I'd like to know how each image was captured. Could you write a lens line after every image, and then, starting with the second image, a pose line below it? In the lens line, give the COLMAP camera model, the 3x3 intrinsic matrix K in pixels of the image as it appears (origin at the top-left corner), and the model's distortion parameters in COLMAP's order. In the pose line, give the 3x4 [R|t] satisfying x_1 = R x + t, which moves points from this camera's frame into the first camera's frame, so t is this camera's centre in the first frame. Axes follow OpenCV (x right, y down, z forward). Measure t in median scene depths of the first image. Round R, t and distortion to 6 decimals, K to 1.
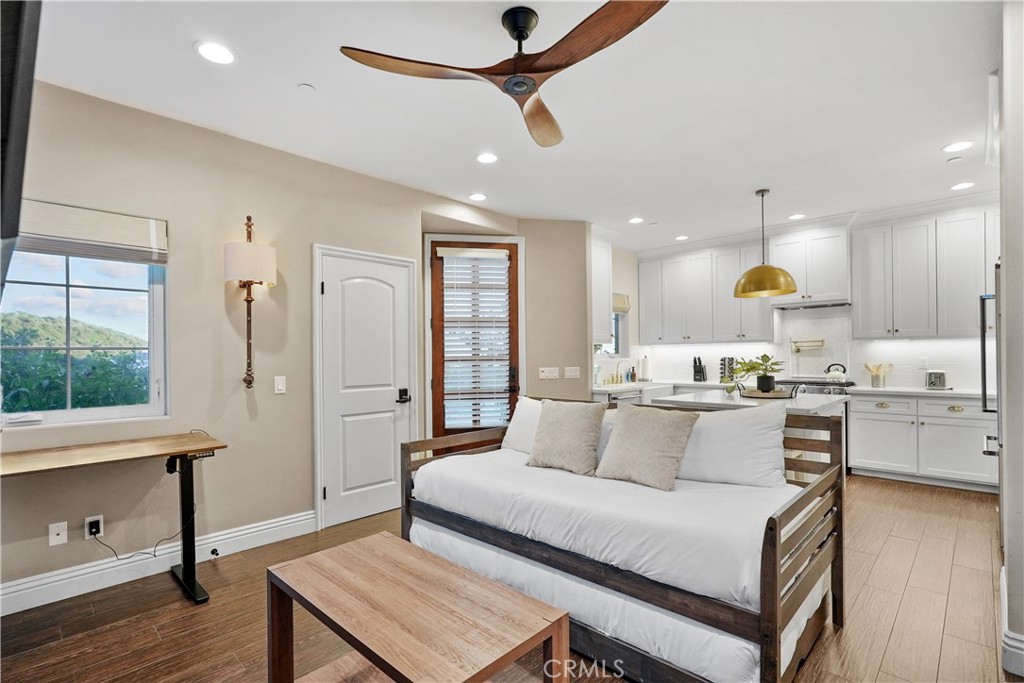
lens RADIAL K [[493.5, 0, 510.6], [0, 493.5, 346.1], [0, 0, 1]] dist [-0.003695, -0.000391]
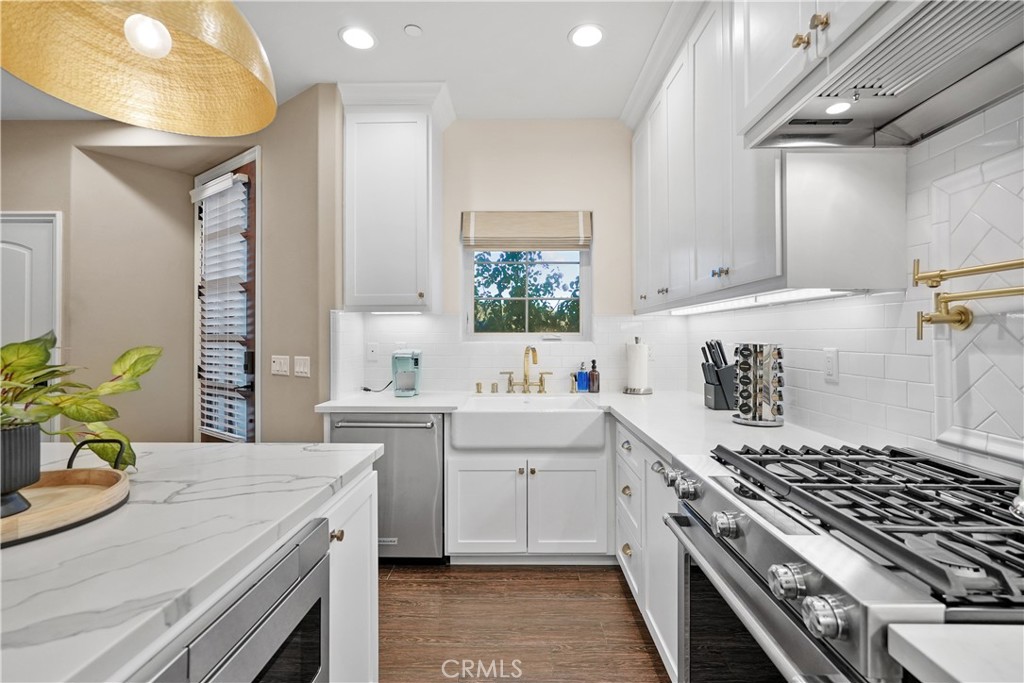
lens RADIAL K [[459.3, 0, 512.7], [0, 459.3, 332.8], [0, 0, 1]] dist [-0.014324, 0.007723]
pose [[0.685178, 0.002279, -0.728372, 0.655686], [0.007987, 0.999911, 0.010641, 0.012960], [0.728332, -0.013108, 0.685099, 0.808551]]
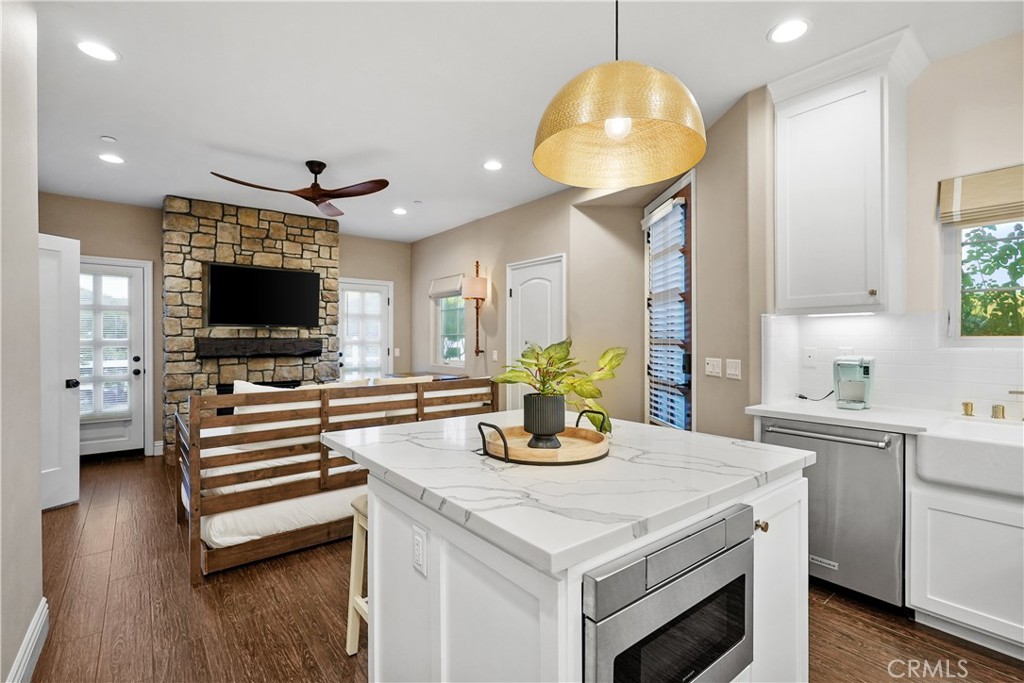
lens RADIAL K [[459.3, 0, 515.0], [0, 459.3, 337.1], [0, 0, 1]] dist [-0.014324, 0.007723]
pose [[-0.126389, 0.002075, -0.991979, 0.683492], [0.016697, 0.999861, -0.000036, 0.012377], [0.991840, -0.016568, -0.126406, 0.802426]]
